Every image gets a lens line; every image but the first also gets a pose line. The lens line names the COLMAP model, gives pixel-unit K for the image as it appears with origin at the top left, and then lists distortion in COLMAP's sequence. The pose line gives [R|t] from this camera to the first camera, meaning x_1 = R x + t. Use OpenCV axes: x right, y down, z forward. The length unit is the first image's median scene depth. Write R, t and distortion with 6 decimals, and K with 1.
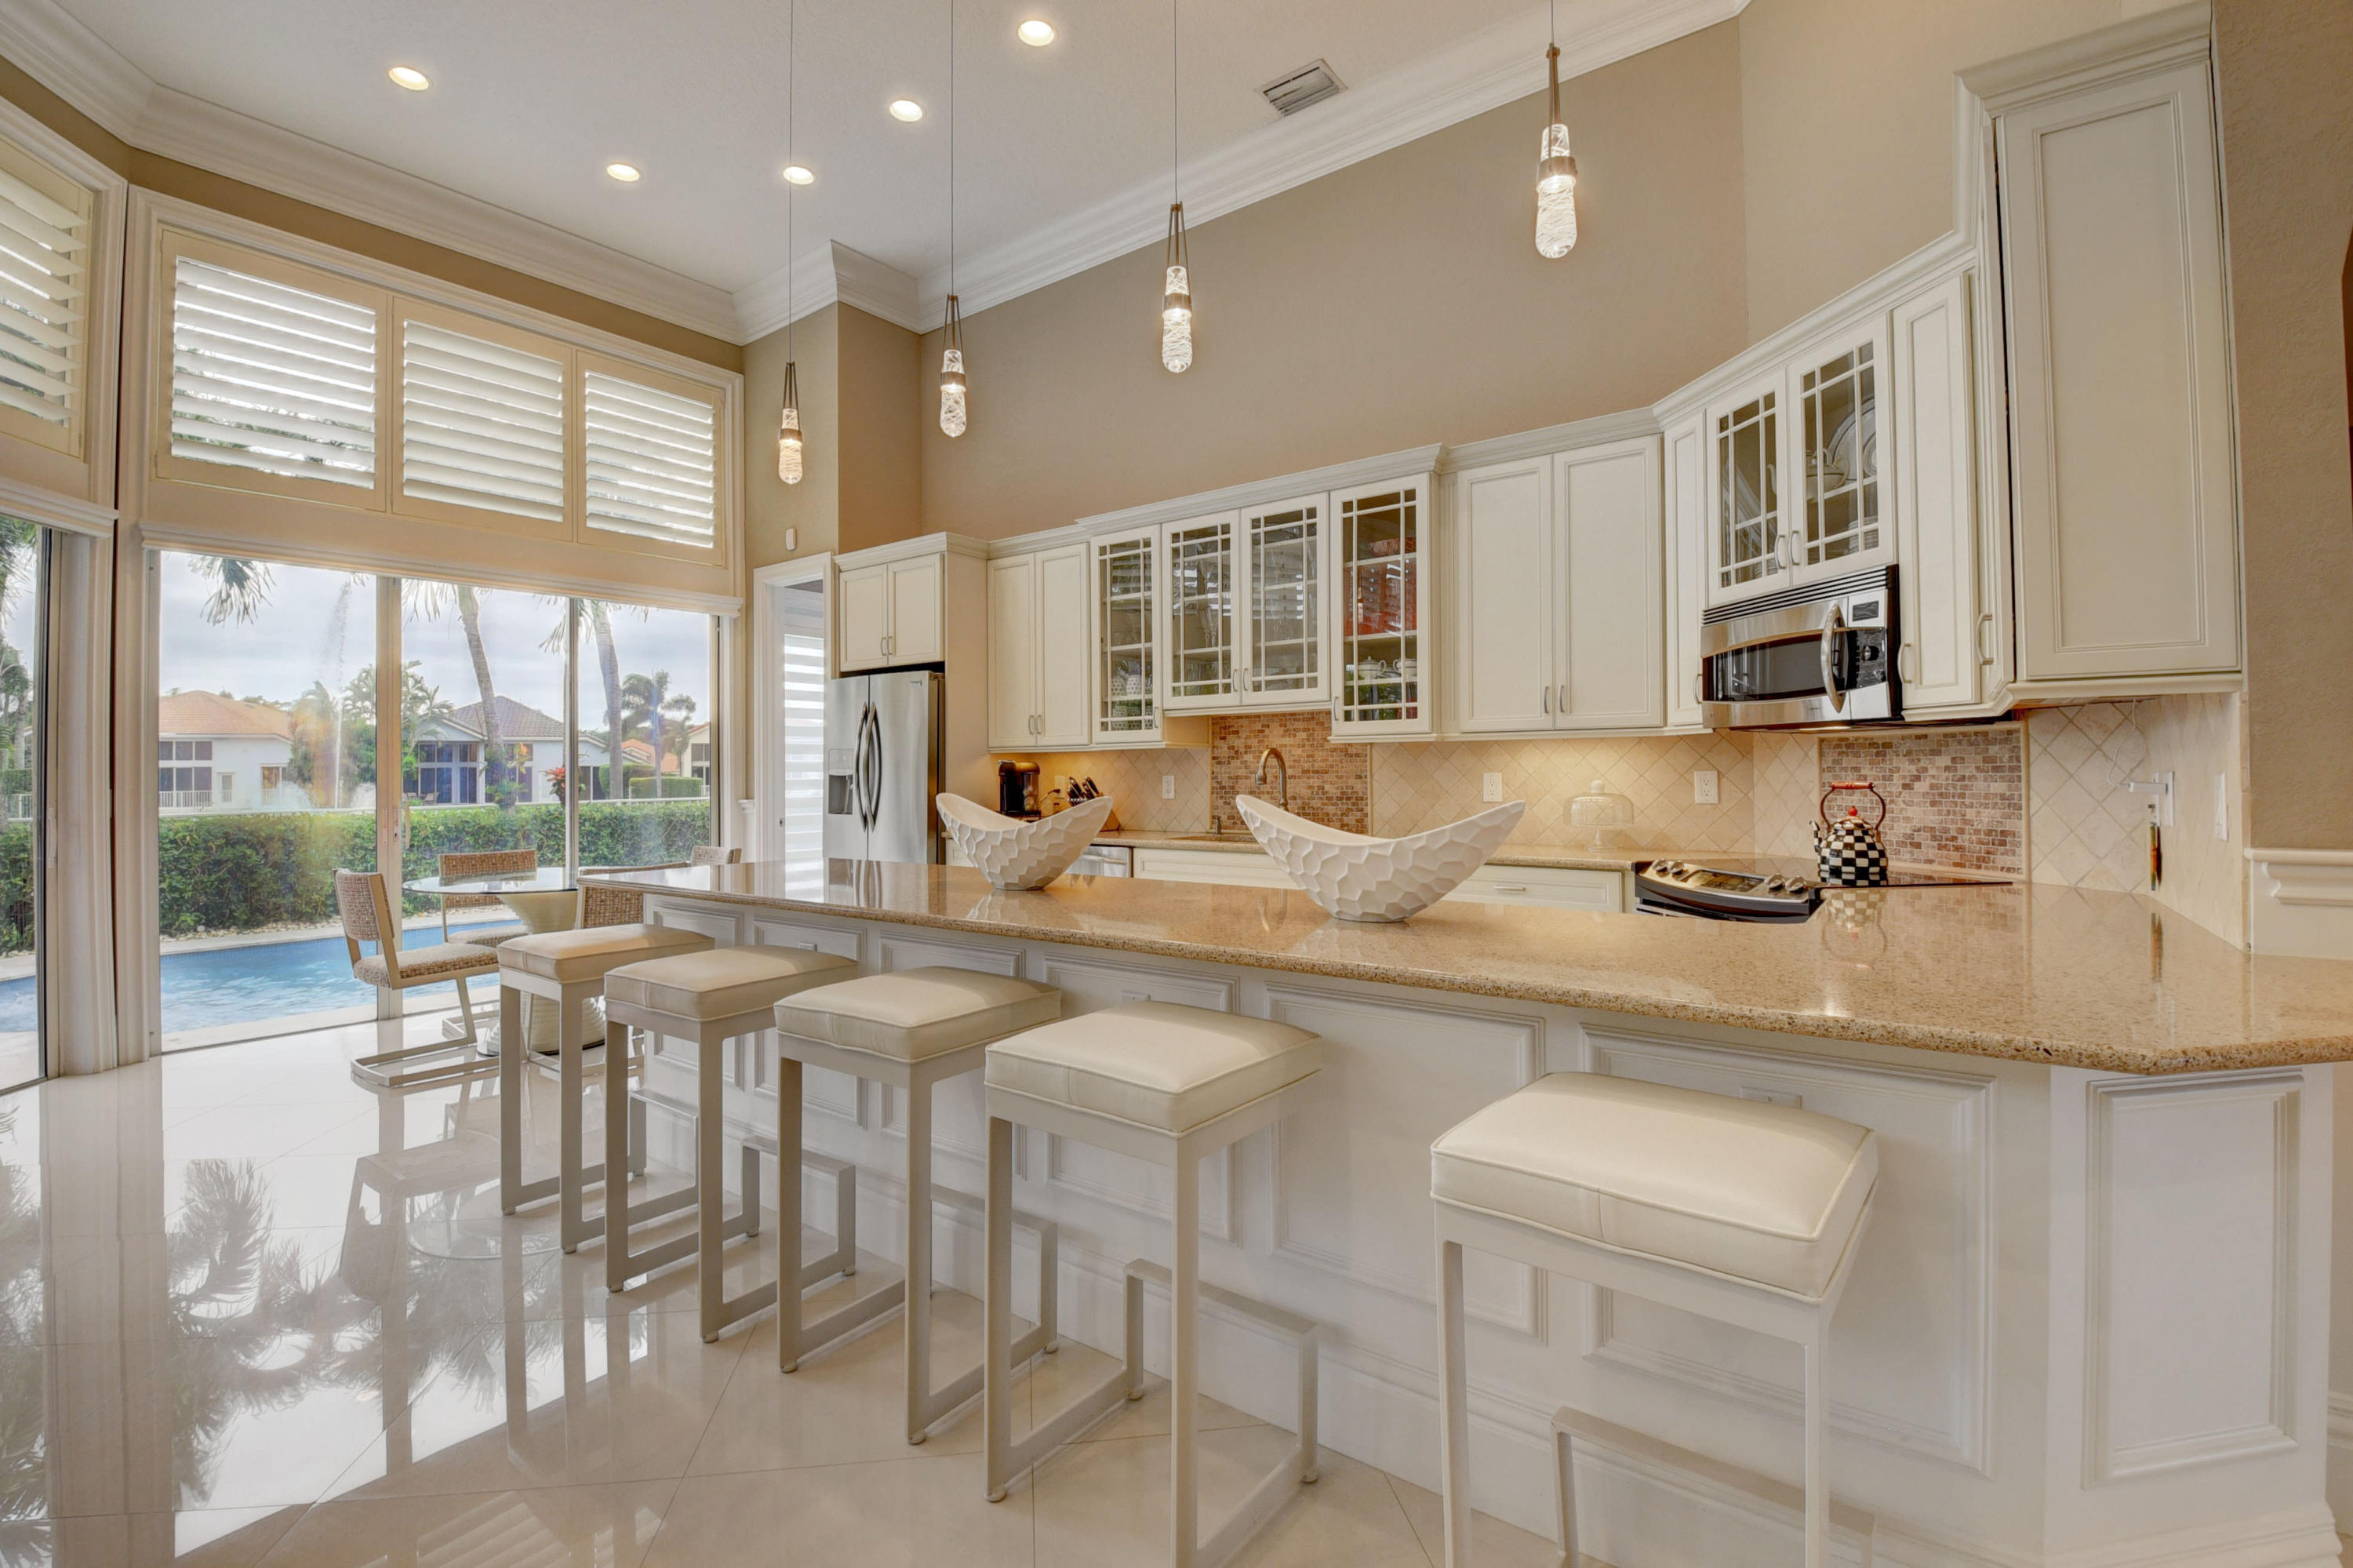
lens RADIAL K [[1030.9, 0, 1166.9], [0, 1030.9, 762.0], [0, 0, 1]] dist [0.005867, -0.019225]
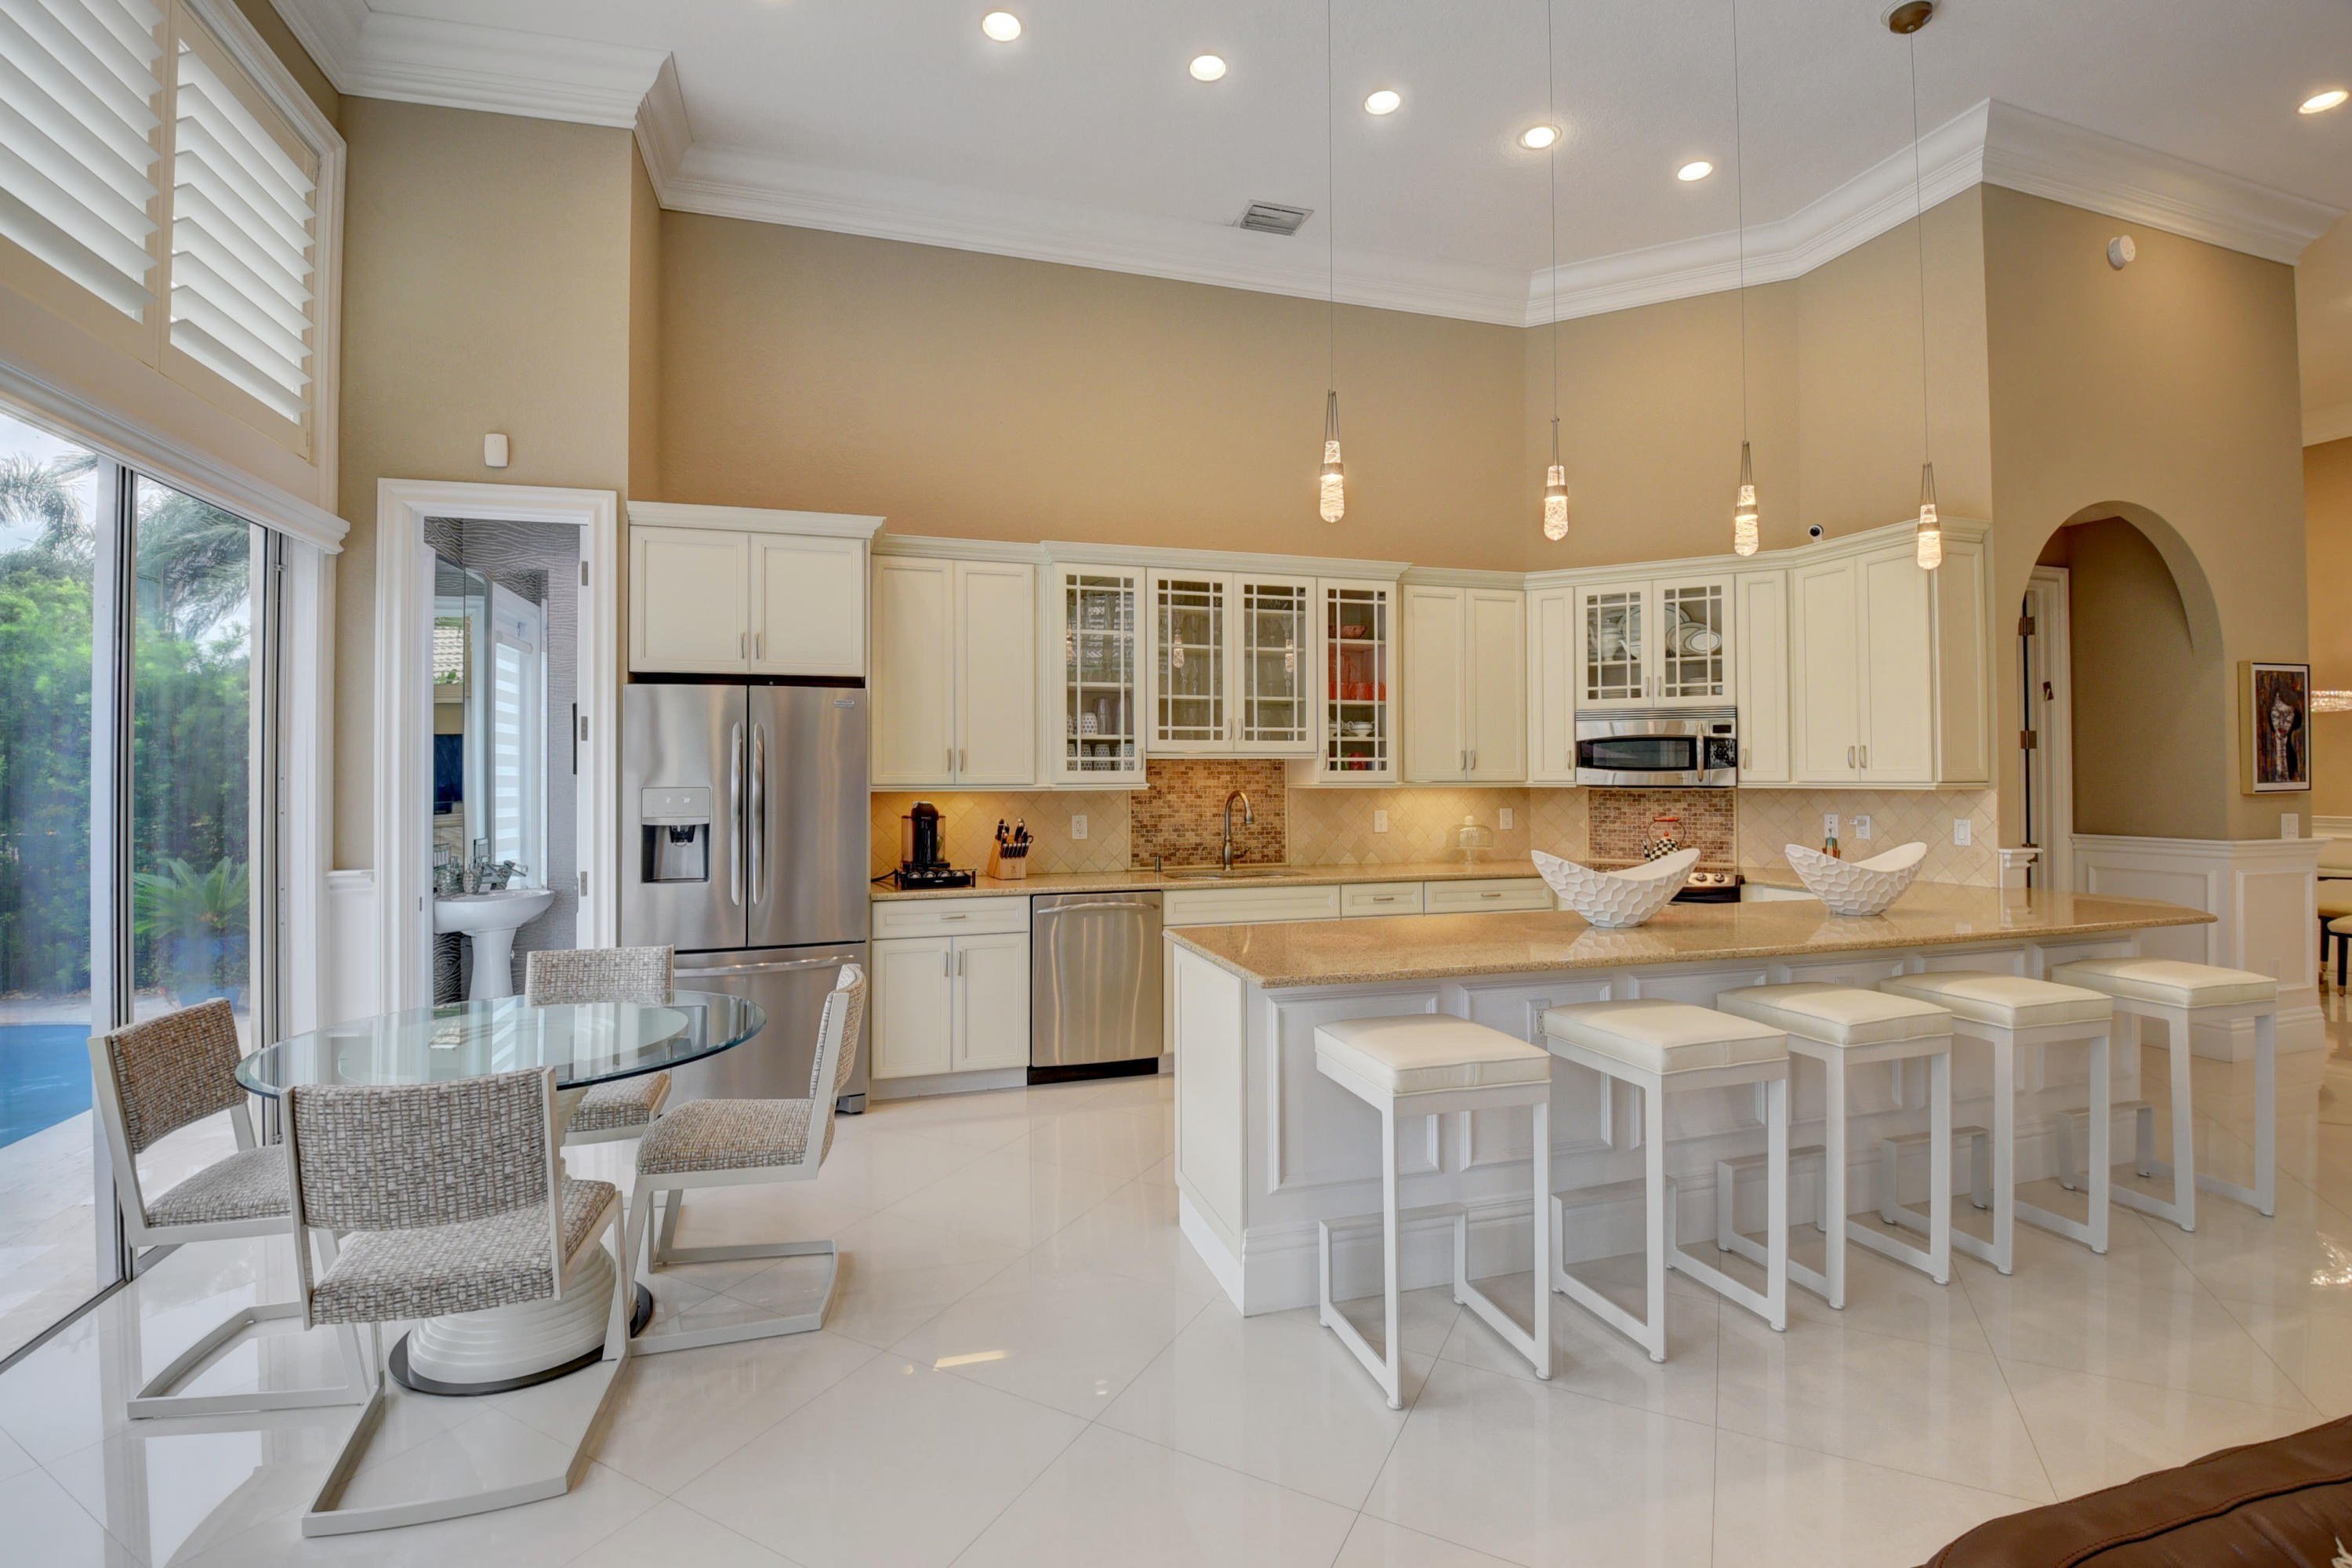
lens RADIAL K [[1025.7, 0, 1158.4], [0, 1025.7, 757.4], [0, 0, 1]] dist [0.001327, -0.000099]
pose [[0.595228, 0.020021, 0.803307, -0.911163], [-0.010491, 0.999798, -0.017145, -0.031752], [-0.803488, 0.001778, 0.595318, 0.446026]]
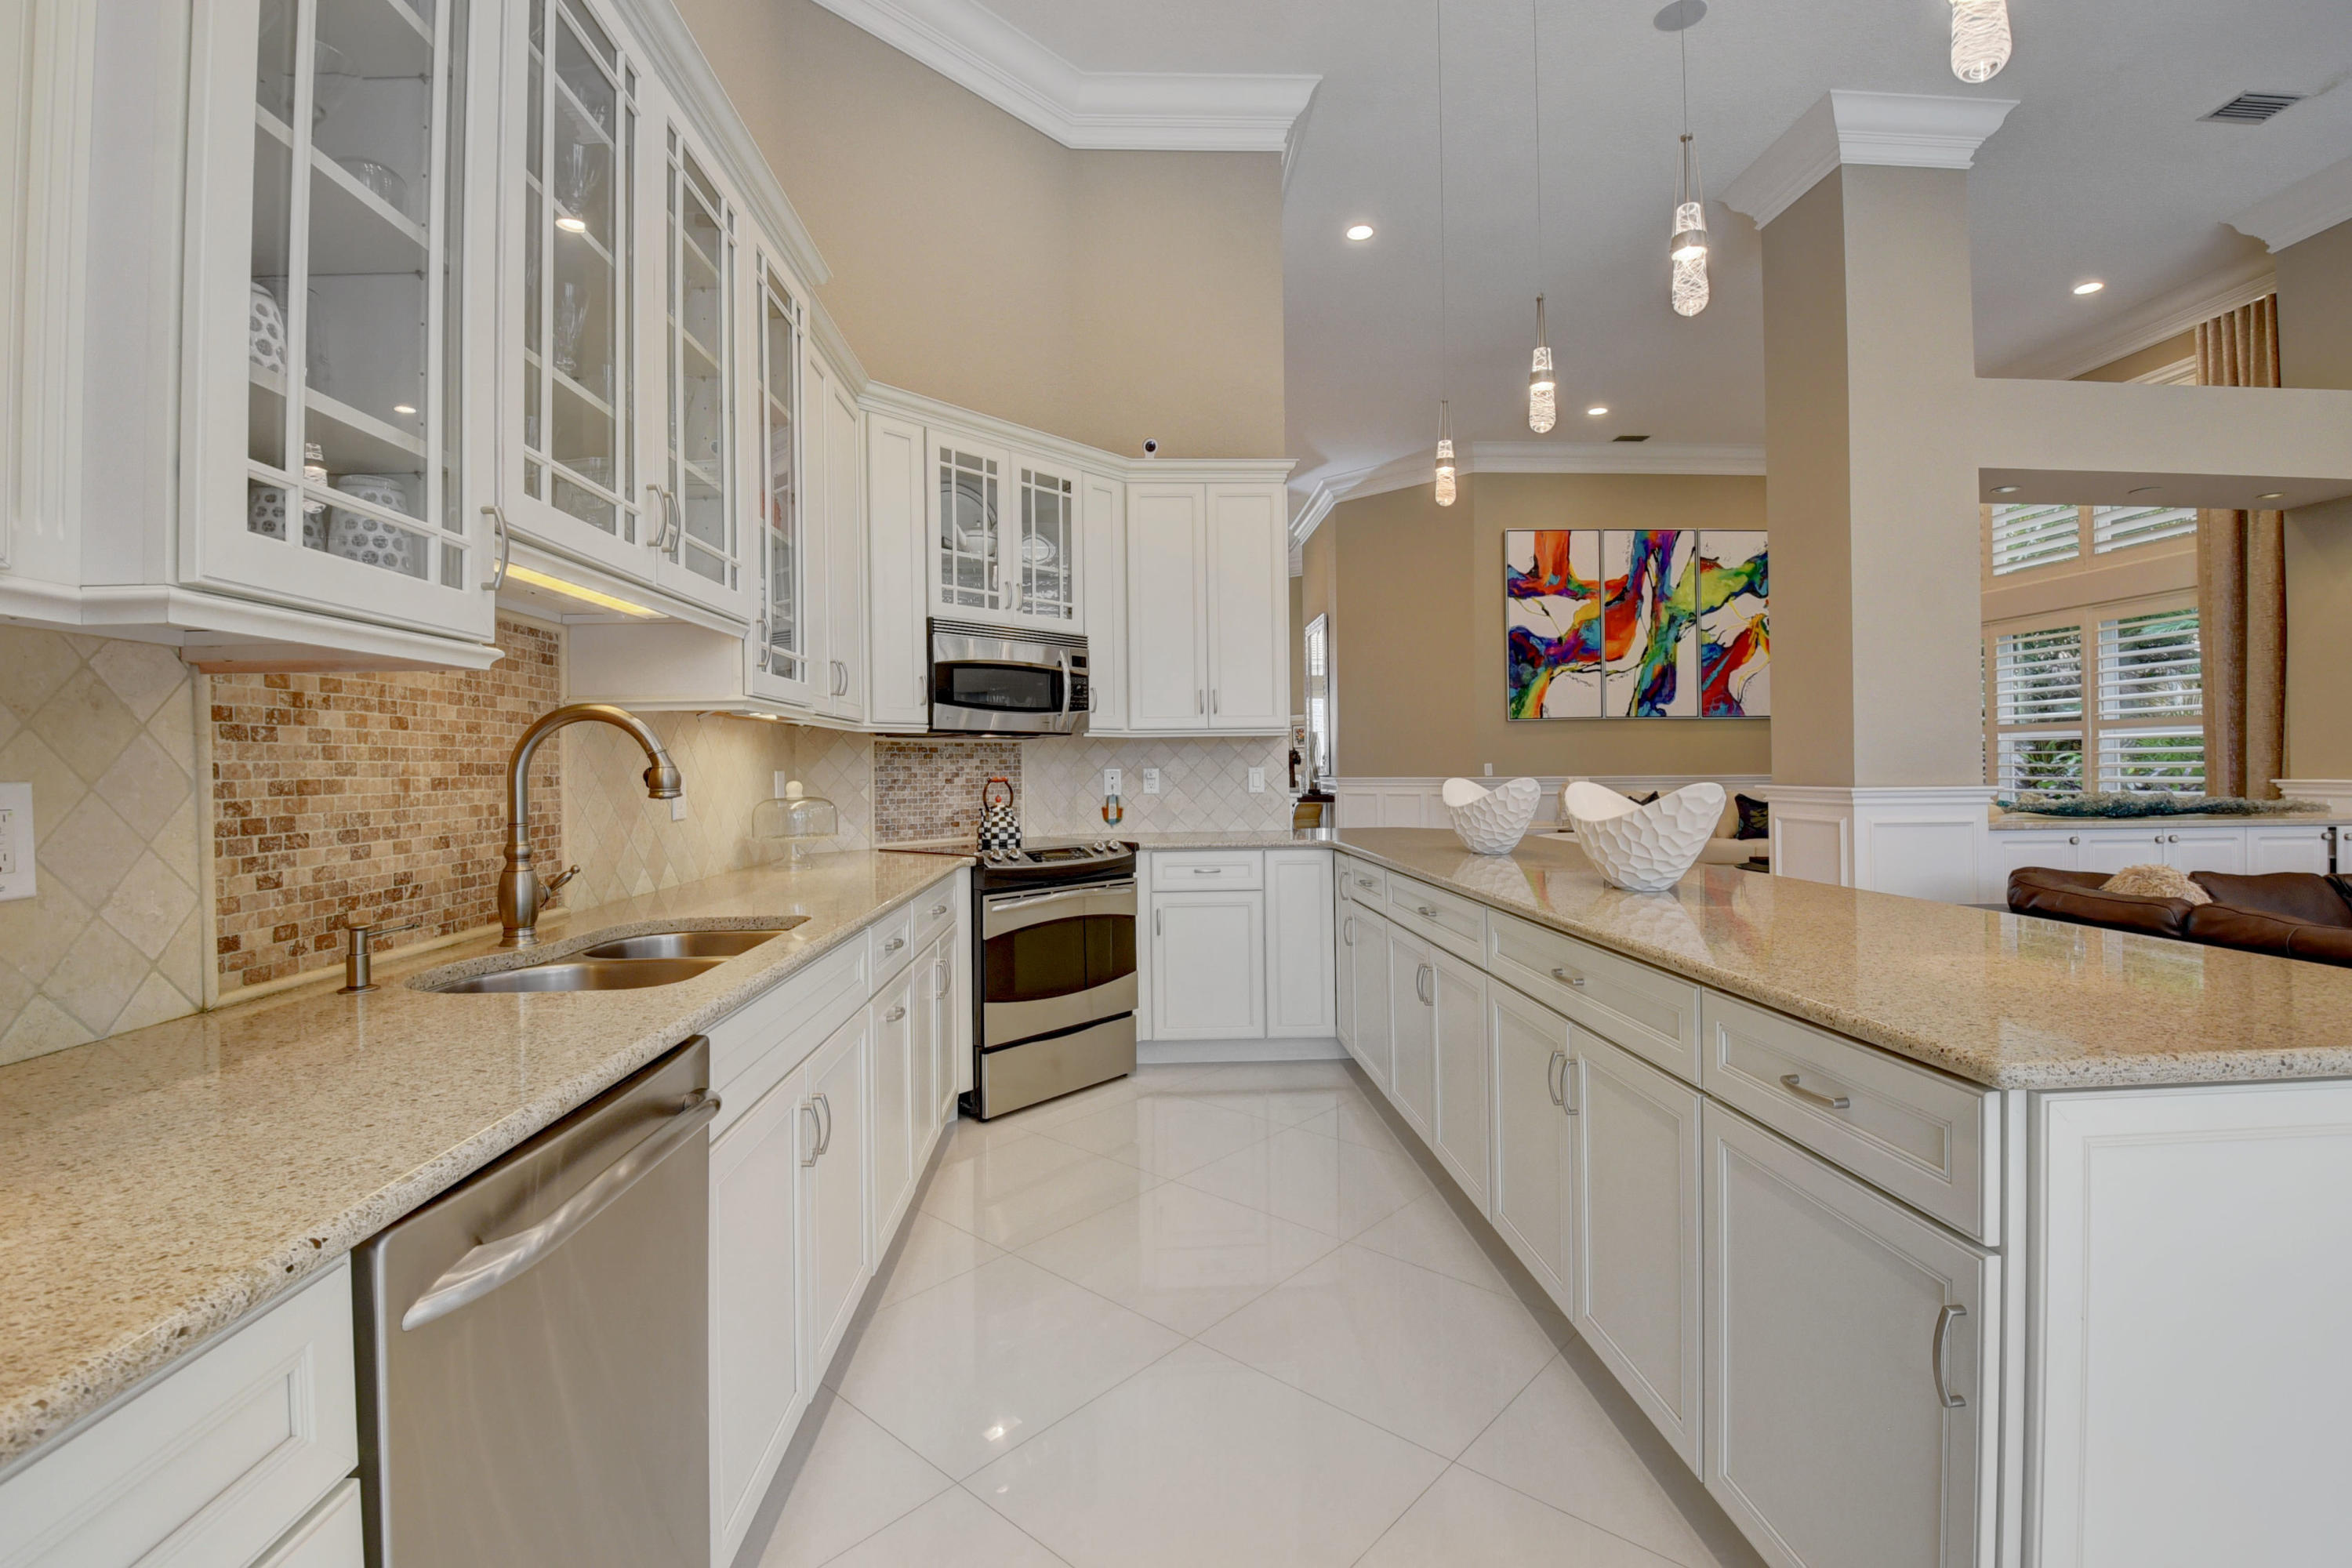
lens RADIAL K [[1045.3, 0, 1165.5], [0, 1045.3, 757.8], [0, 0, 1]] dist [0.018309, -0.034583]
pose [[-0.637937, 0.022091, 0.769771, -0.359543], [0.008629, 0.999731, -0.021538, 0.017775], [-0.770040, -0.007098, -0.637956, 1.177196]]
